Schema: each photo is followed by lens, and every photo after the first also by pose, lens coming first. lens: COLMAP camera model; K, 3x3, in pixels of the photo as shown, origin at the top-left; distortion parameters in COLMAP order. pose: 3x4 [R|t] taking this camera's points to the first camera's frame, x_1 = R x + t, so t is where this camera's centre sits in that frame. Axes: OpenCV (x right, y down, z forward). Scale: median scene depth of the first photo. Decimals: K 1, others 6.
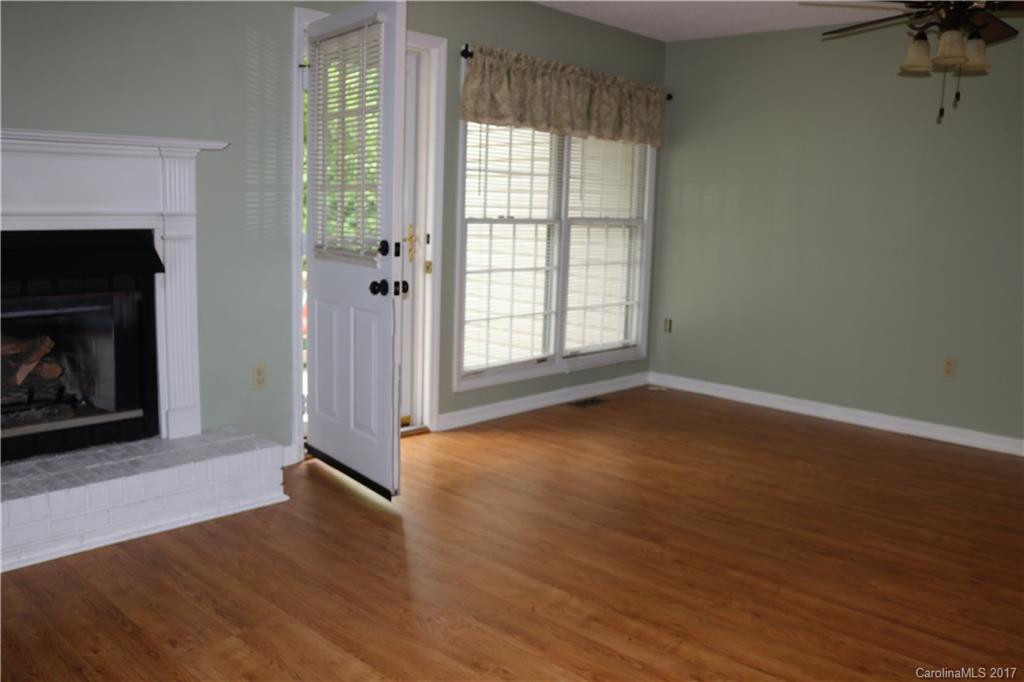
lens RADIAL K [[846.5, 0, 513.0], [0, 846.5, 338.4], [0, 0, 1]] dist [-0.082828, 0.013471]
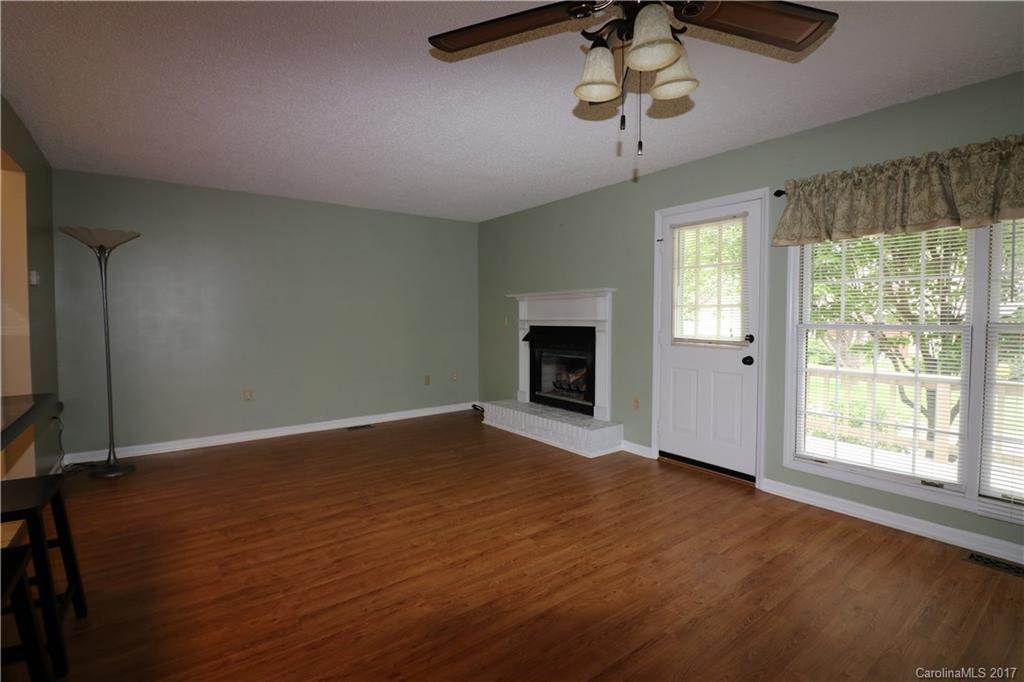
lens RADIAL K [[474.3, 0, 515.6], [0, 474.3, 340.7], [0, 0, 1]] dist [-0.011501, -0.005338]
pose [[-0.177920, 0.021037, -0.983820, 1.040831], [-0.155915, 0.986540, 0.049292, -0.137947], [0.971615, 0.162162, -0.172246, 1.133314]]
